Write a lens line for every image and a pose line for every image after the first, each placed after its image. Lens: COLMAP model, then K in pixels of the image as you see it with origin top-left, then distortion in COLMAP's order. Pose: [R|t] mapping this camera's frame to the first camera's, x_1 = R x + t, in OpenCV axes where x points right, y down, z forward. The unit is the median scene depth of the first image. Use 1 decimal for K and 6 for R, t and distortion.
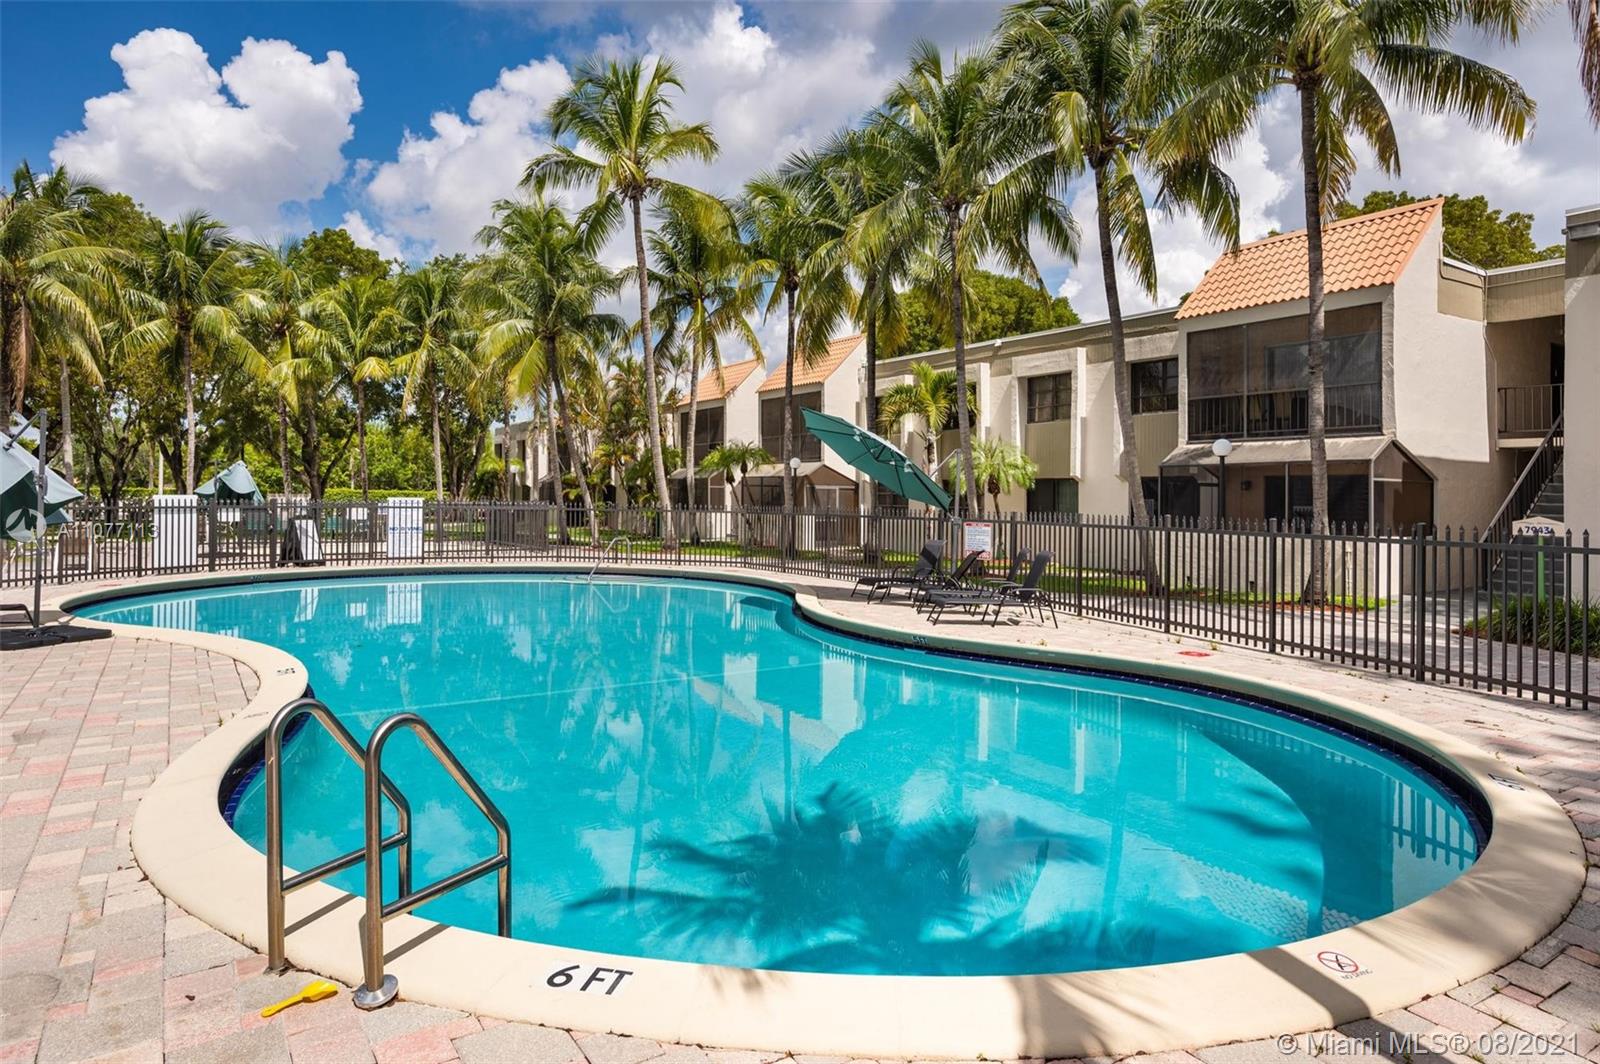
lens RADIAL K [[974.7, 0, 798.8], [0, 974.7, 487.1], [0, 0, 1]] dist [0.002062, 0.000619]
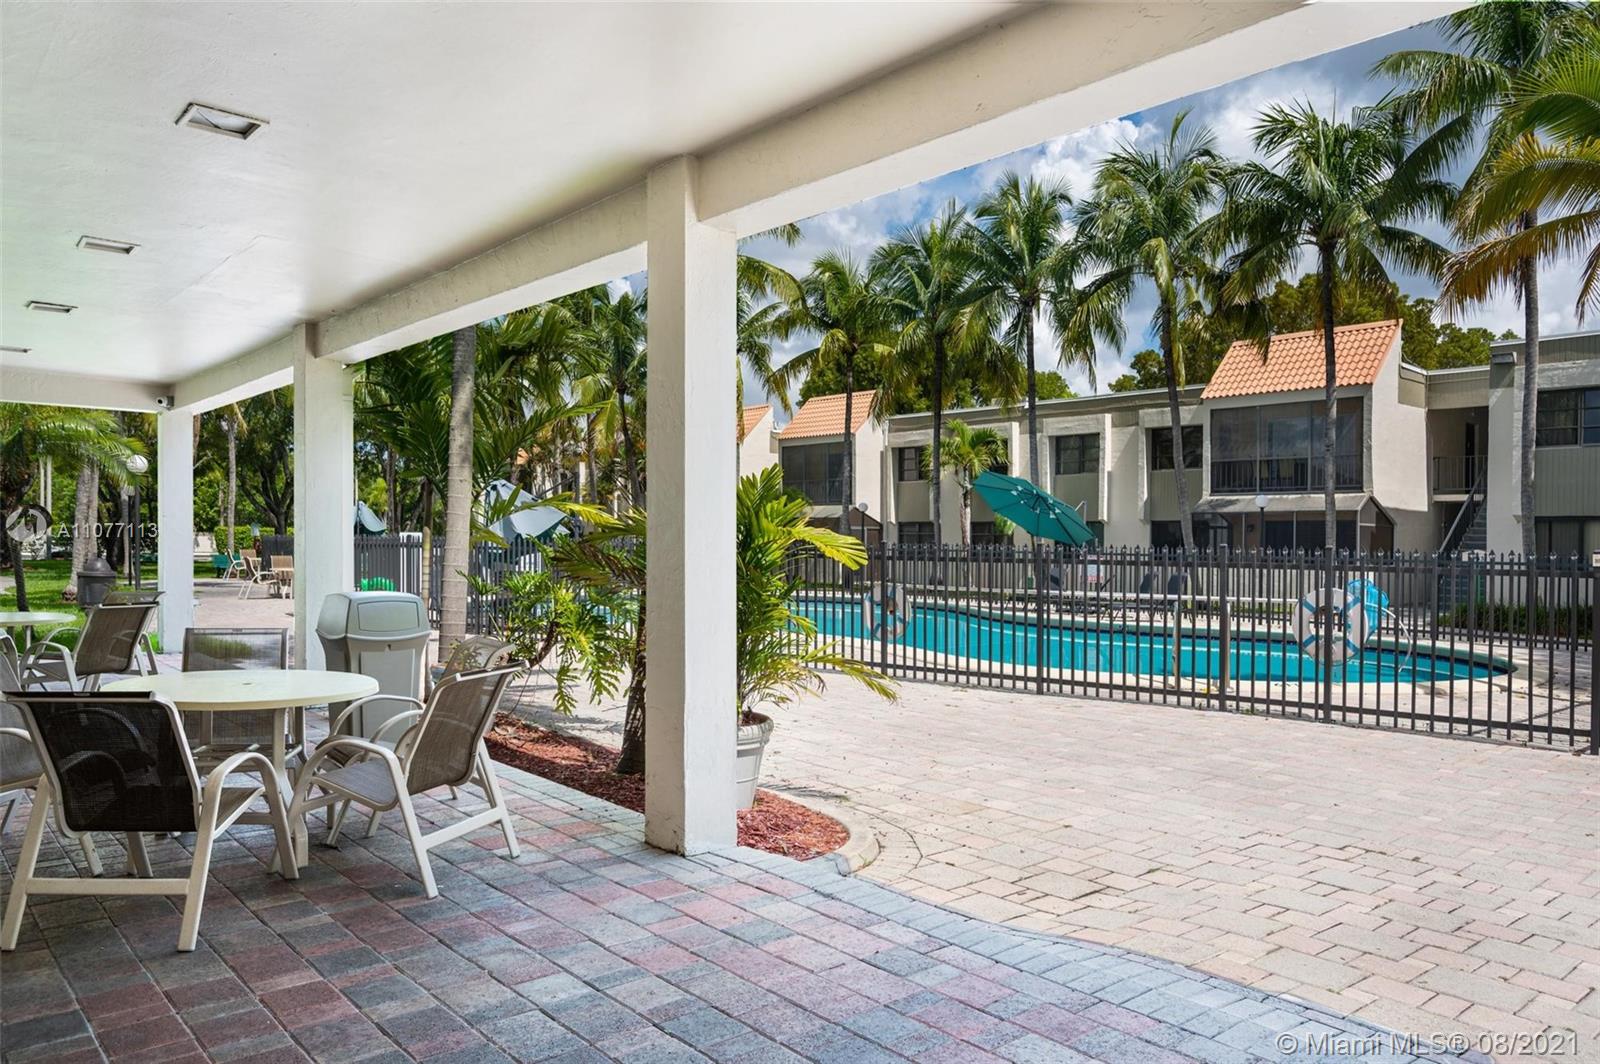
lens RADIAL K [[1092.6, 0, 800.0], [0, 1092.6, 532.0], [0, 0, 1]] dist [0.029450, -0.000051]
pose [[0.988291, 0.003261, 0.152544, -0.385125], [-0.003983, 0.999982, 0.004428, -0.000389], [-0.152527, -0.004983, 0.988287, -0.379764]]
